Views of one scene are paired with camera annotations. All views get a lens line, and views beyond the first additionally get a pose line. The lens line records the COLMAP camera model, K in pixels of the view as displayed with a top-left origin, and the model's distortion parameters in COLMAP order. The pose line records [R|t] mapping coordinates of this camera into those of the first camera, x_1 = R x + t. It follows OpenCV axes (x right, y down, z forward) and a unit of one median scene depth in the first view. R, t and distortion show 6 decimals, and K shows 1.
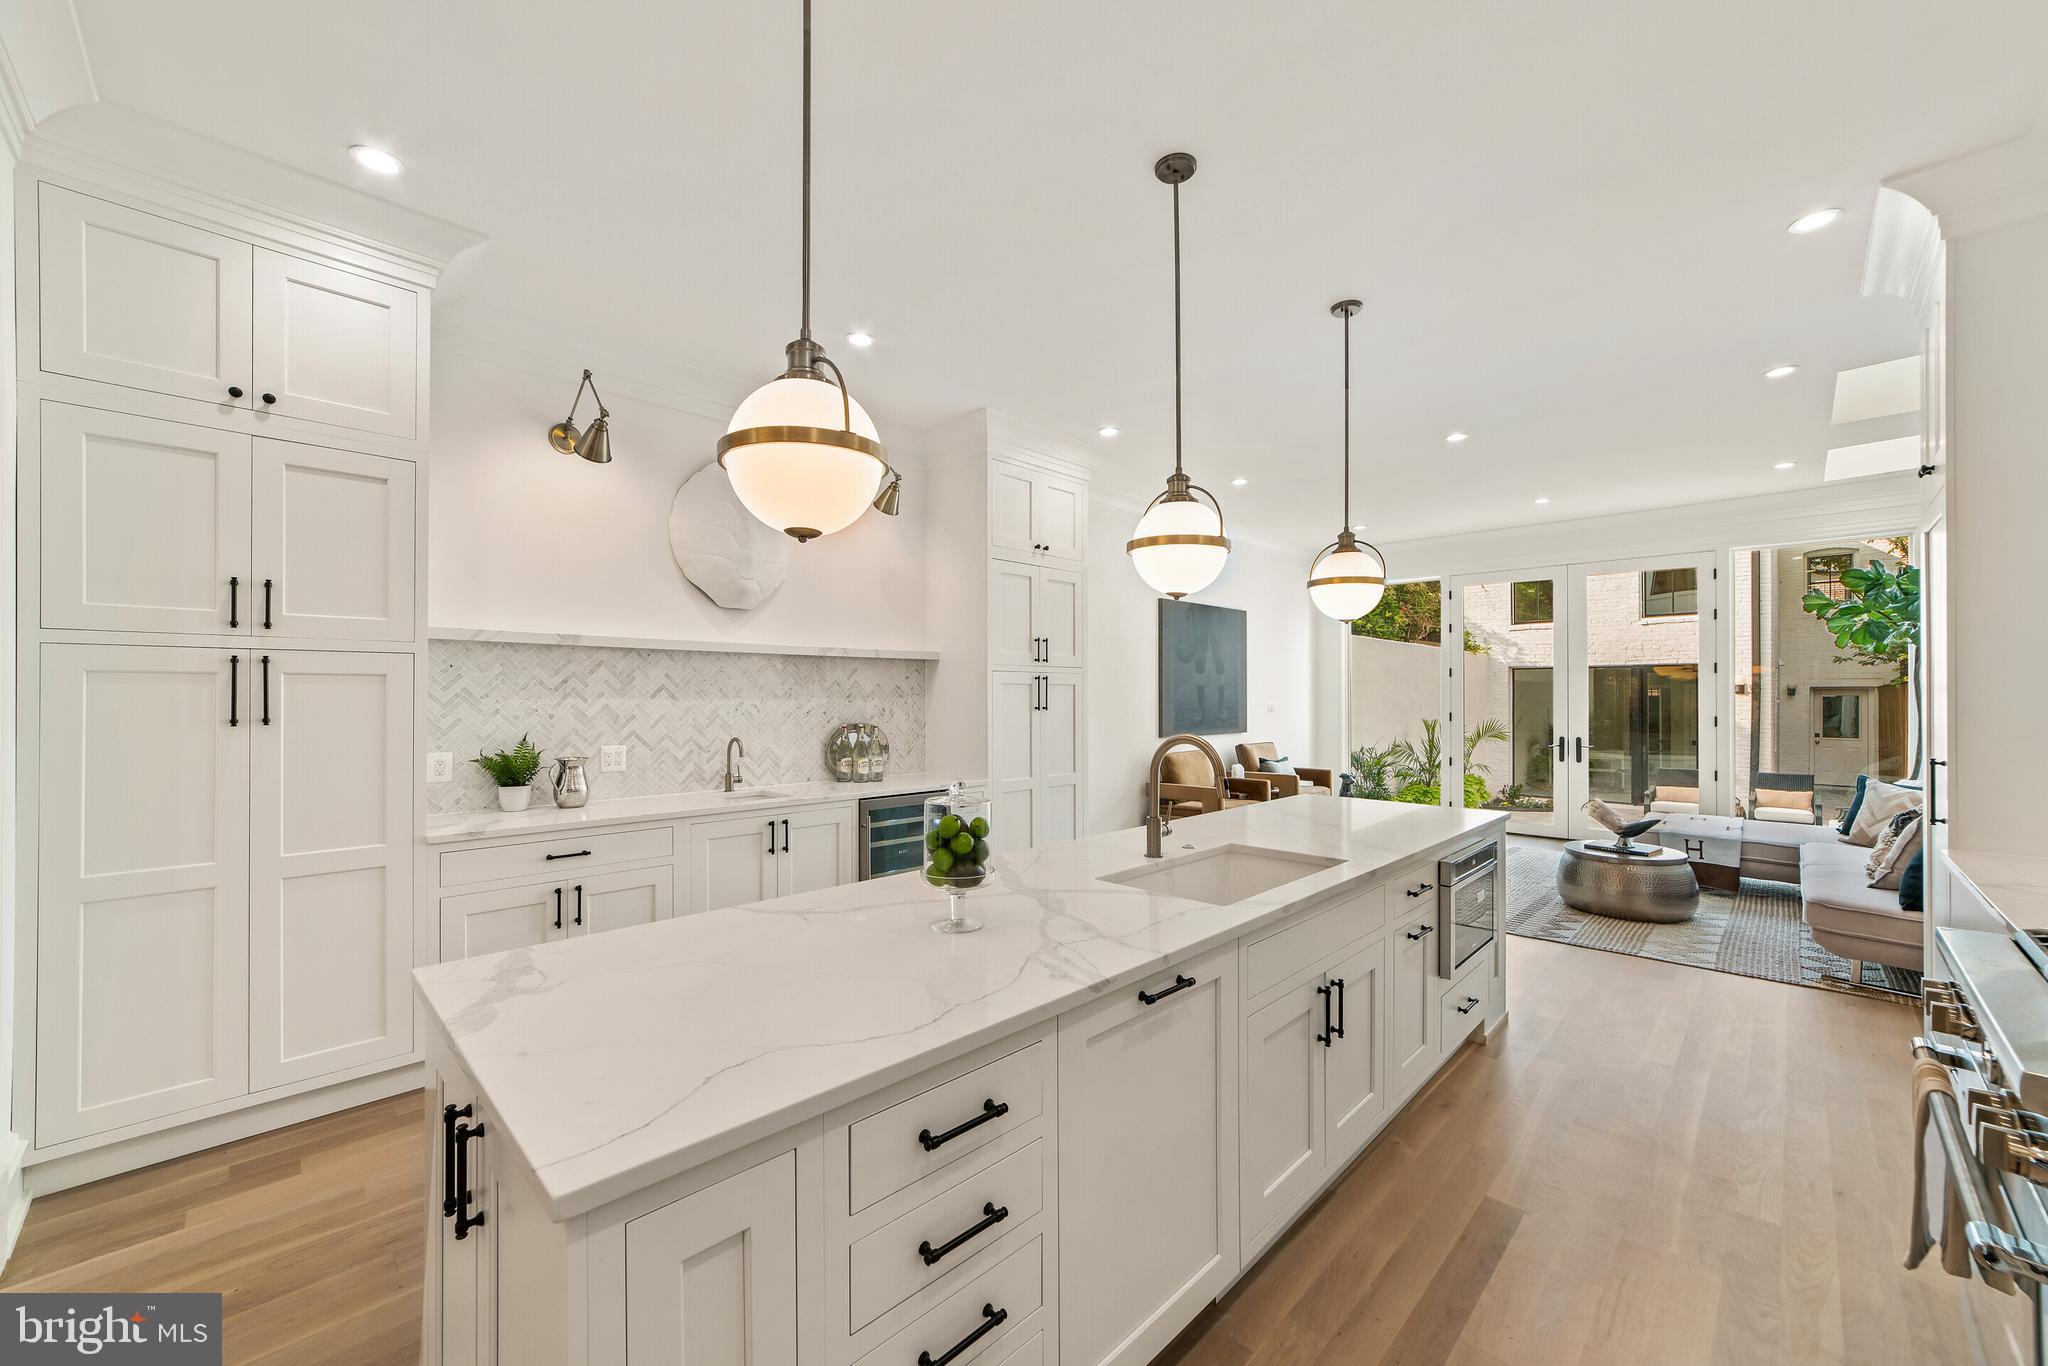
lens RADIAL K [[799.6, 0, 1036.3], [0, 799.6, 686.6], [0, 0, 1]] dist [0.000057, 0.001337]
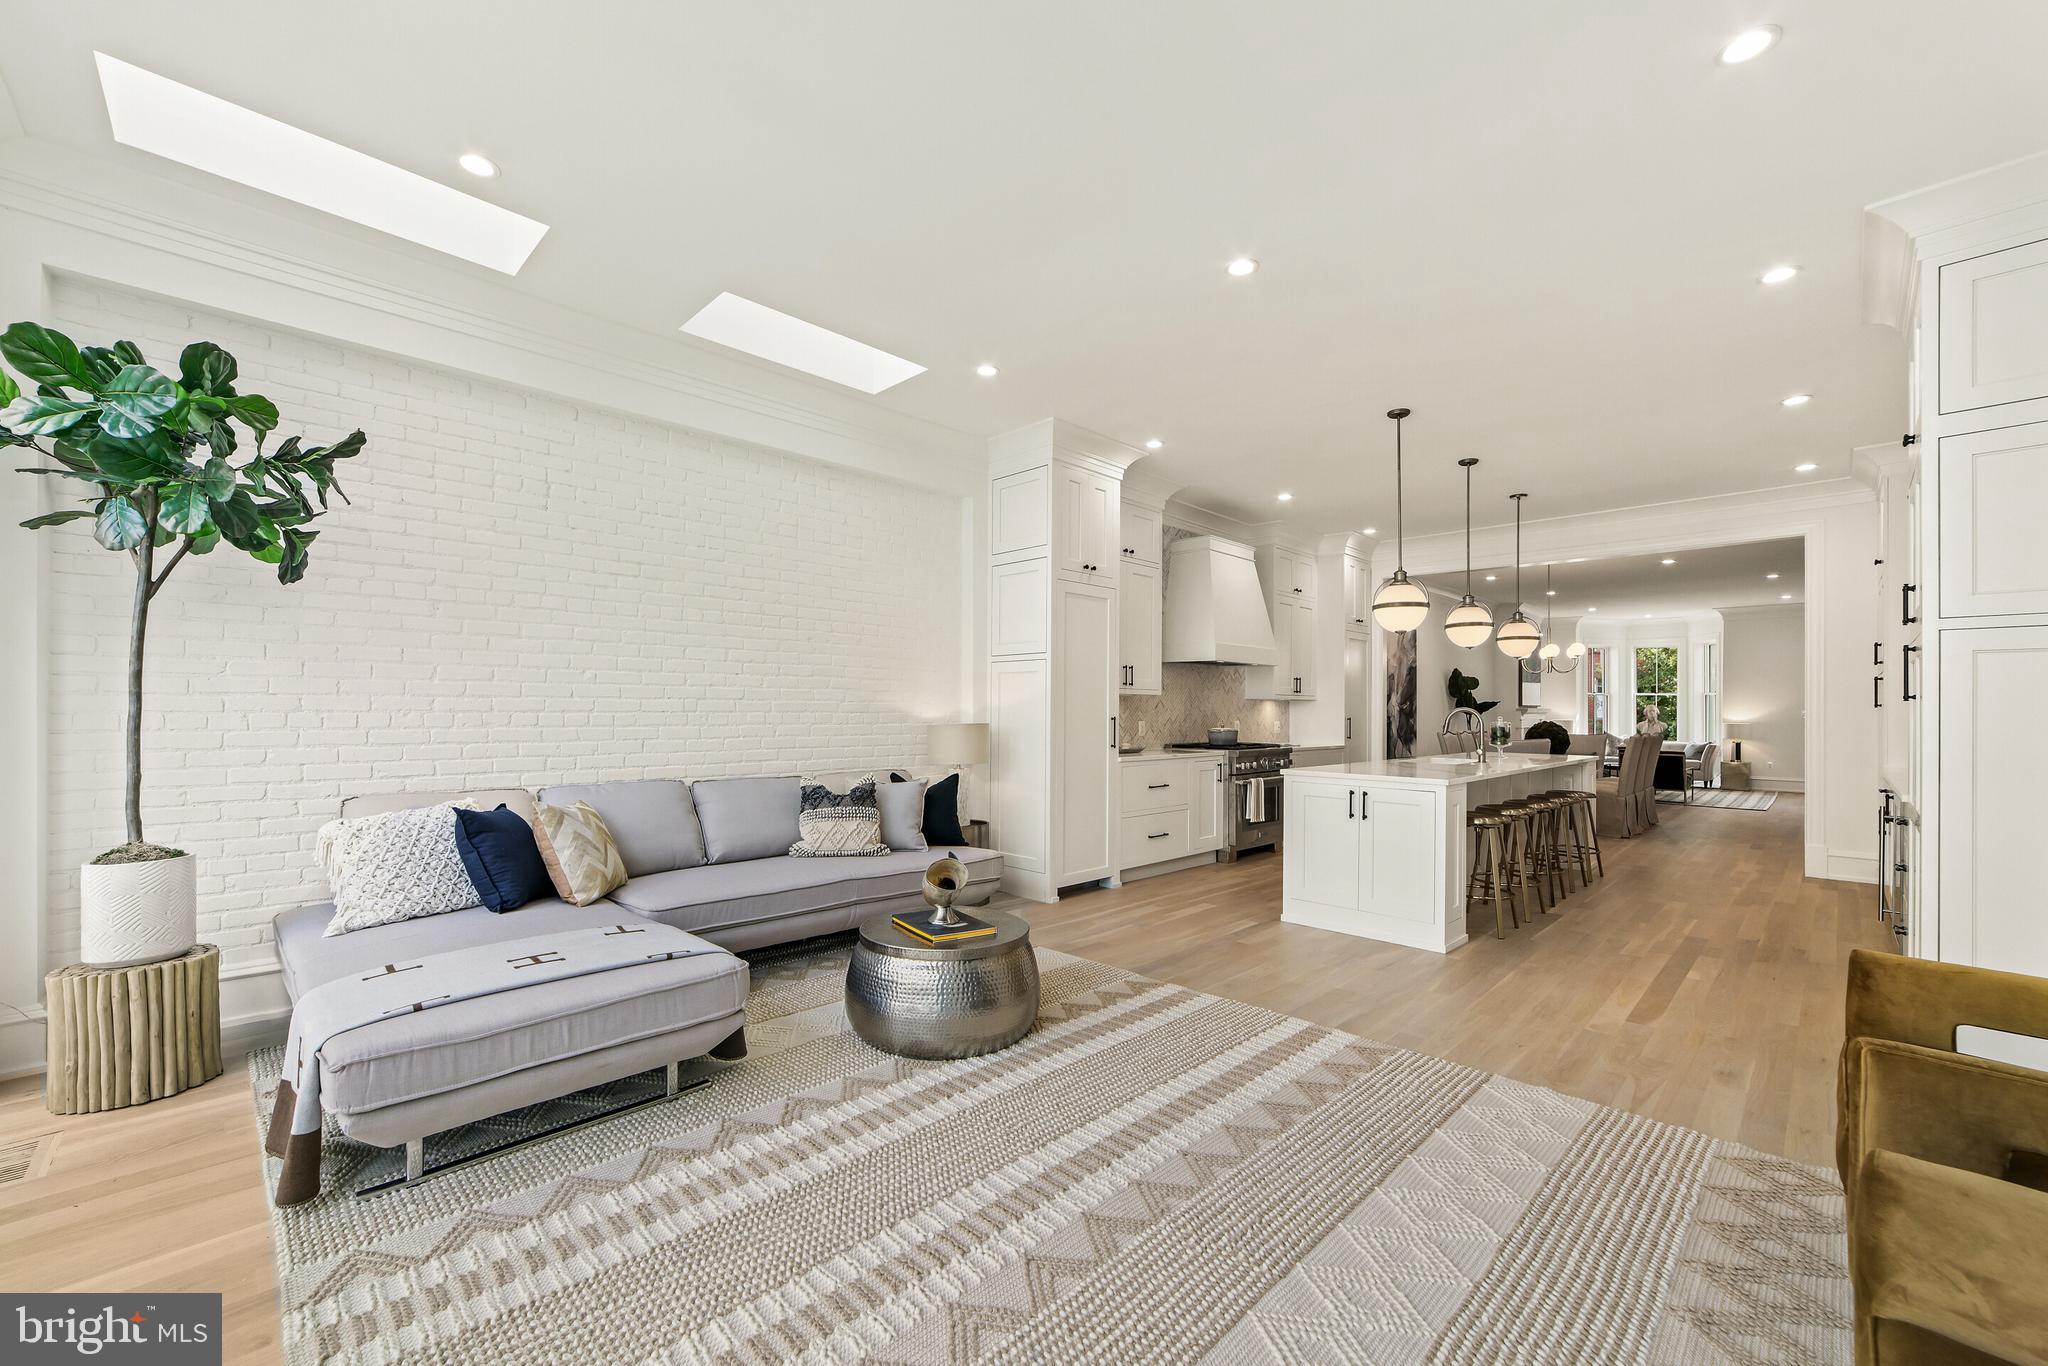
lens RADIAL K [[806.2, 0, 1016.2], [0, 806.2, 700.7], [0, 0, 1]] dist [-0.022016, 0.004553]
pose [[-0.999049, -0.012816, 0.041679, 0.665966], [-0.013458, 0.999795, -0.015158, 0.047294], [-0.041476, -0.015705, -0.999016, 1.607841]]
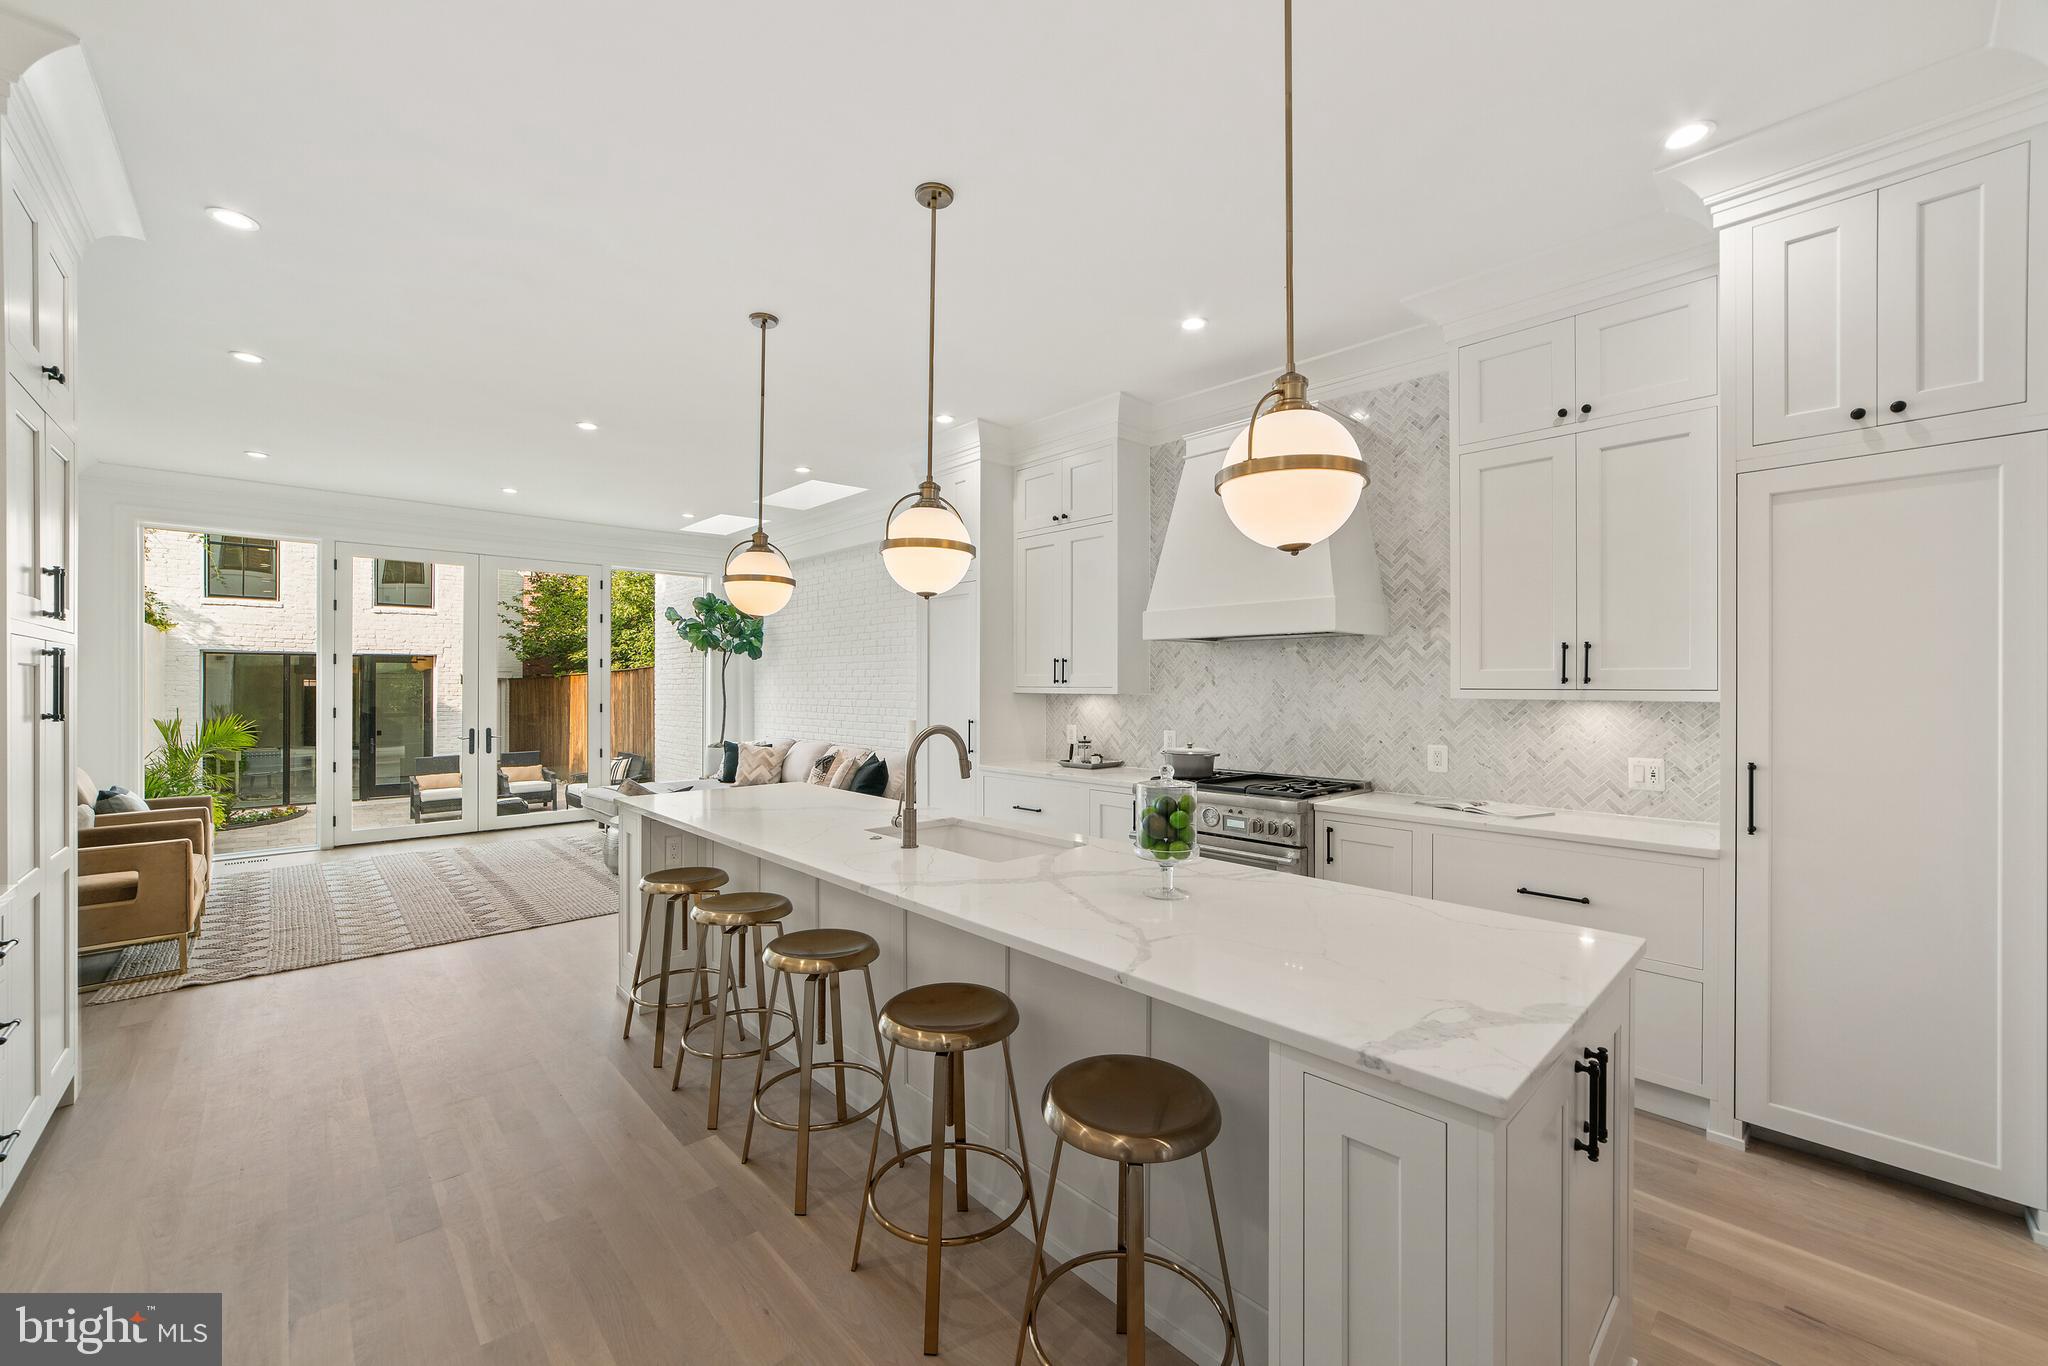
lens RADIAL K [[806.2, 0, 1034.0], [0, 806.2, 671.0], [0, 0, 1]] dist [-0.022016, 0.004553]
pose [[0.049511, 0.012498, 0.998695, -0.423356], [-0.005446, 0.999910, -0.012243, 0.001196], [-0.998759, -0.004833, 0.049574, 0.390307]]
